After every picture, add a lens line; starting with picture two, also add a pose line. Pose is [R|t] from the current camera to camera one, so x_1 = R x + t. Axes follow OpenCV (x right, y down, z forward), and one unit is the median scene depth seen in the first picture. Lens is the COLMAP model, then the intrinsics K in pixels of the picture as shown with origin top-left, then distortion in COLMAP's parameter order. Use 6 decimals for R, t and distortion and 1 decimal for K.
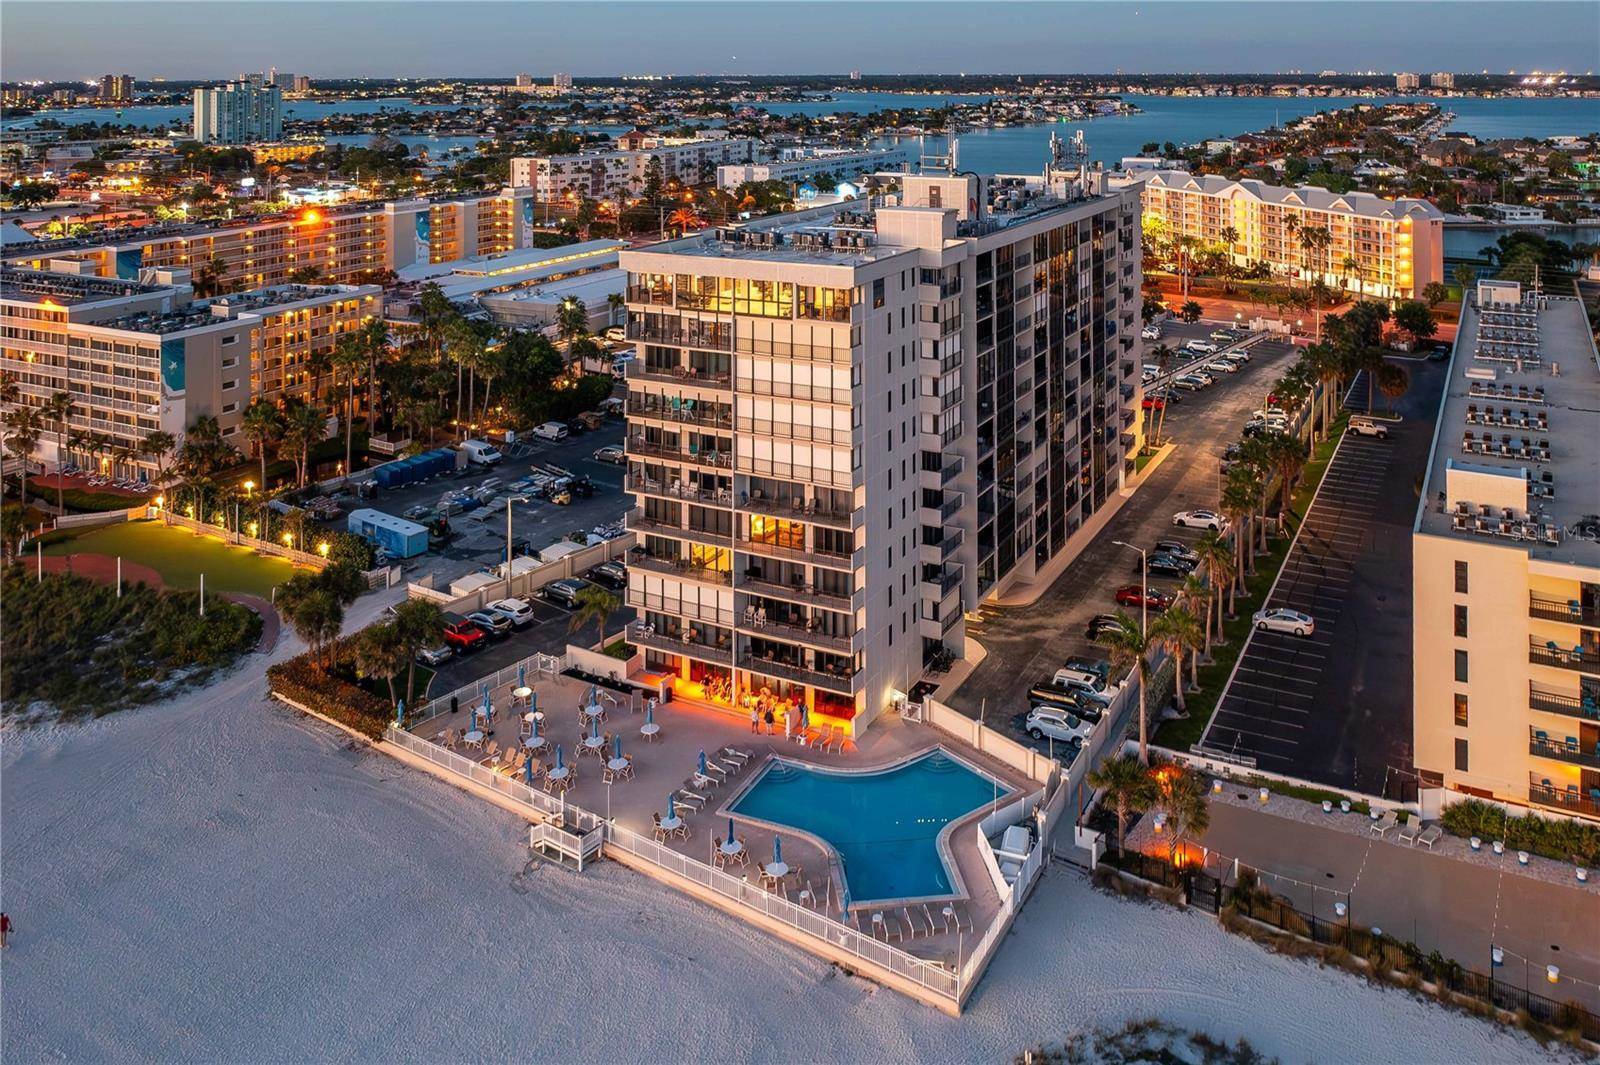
lens RADIAL K [[1310.8, 0, 804.4], [0, 1310.8, 160.8], [0, 0, 1]] dist [-0.006944, -0.000971]
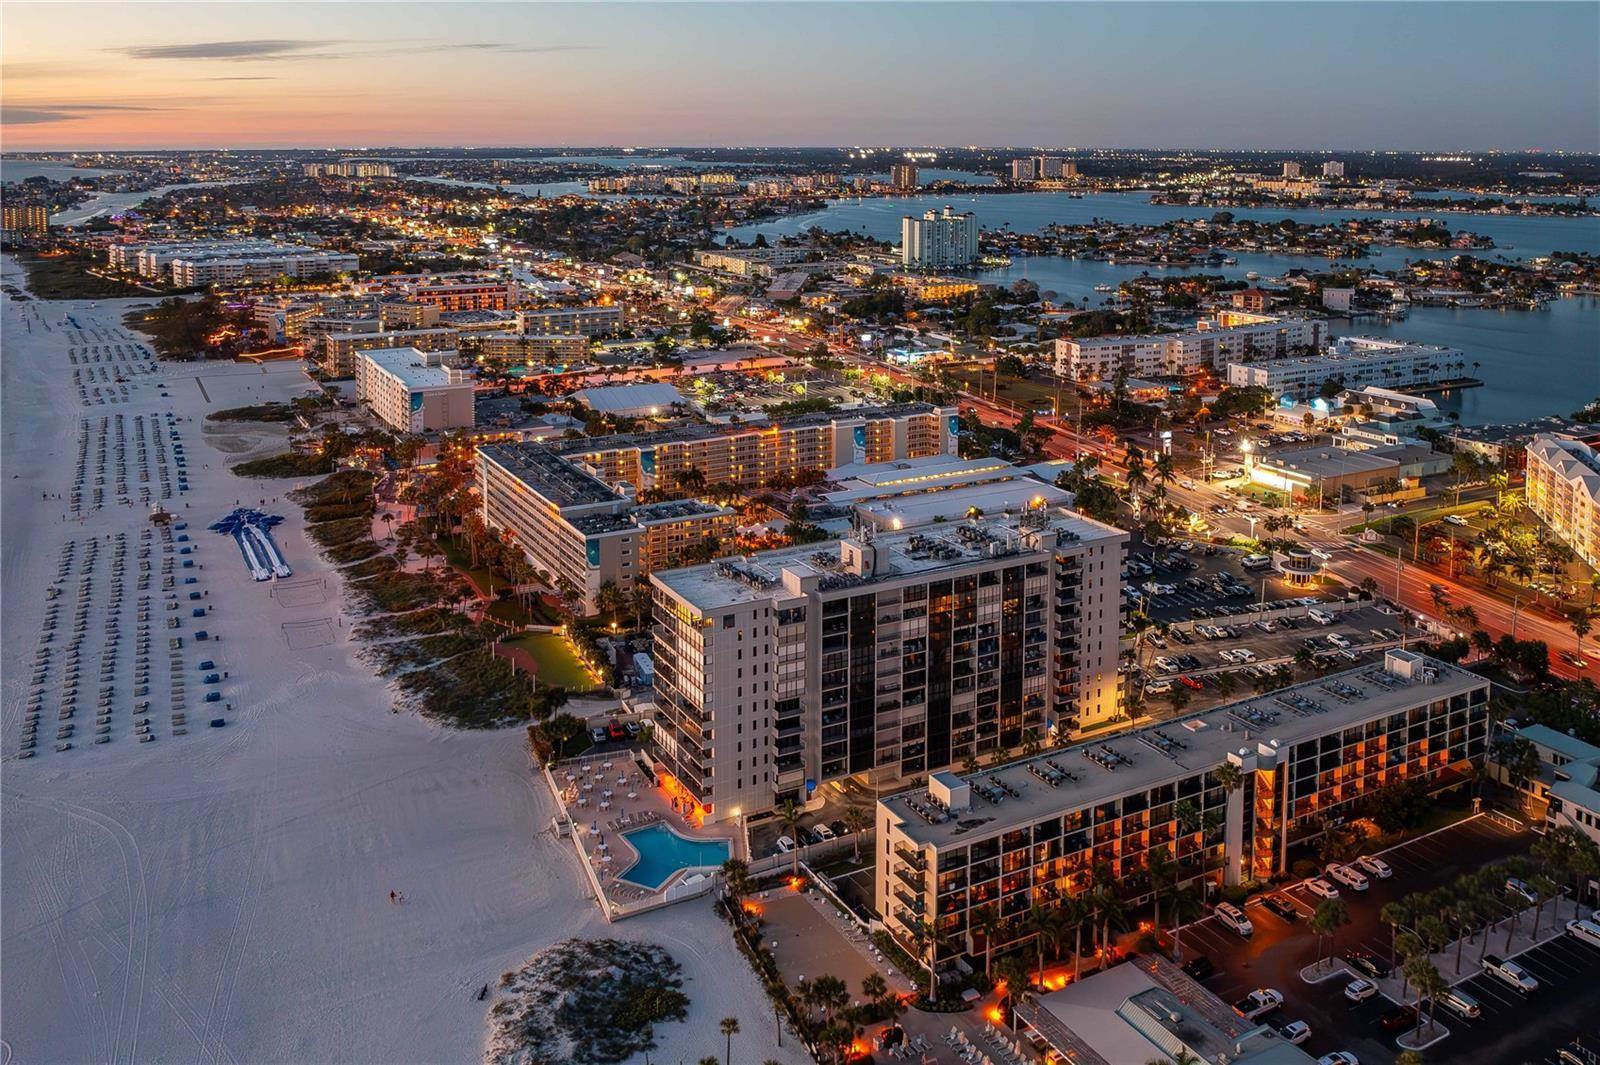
lens RADIAL K [[1339.2, 0, 806.8], [0, 1339.2, 344.8], [0, 0, 1]] dist [-0.000155, 0.004423]
pose [[0.839094, 0.087971, -0.536827, 1.260588], [-0.043545, 0.994533, 0.094912, -0.542319], [0.542241, -0.056264, 0.838337, -0.684023]]
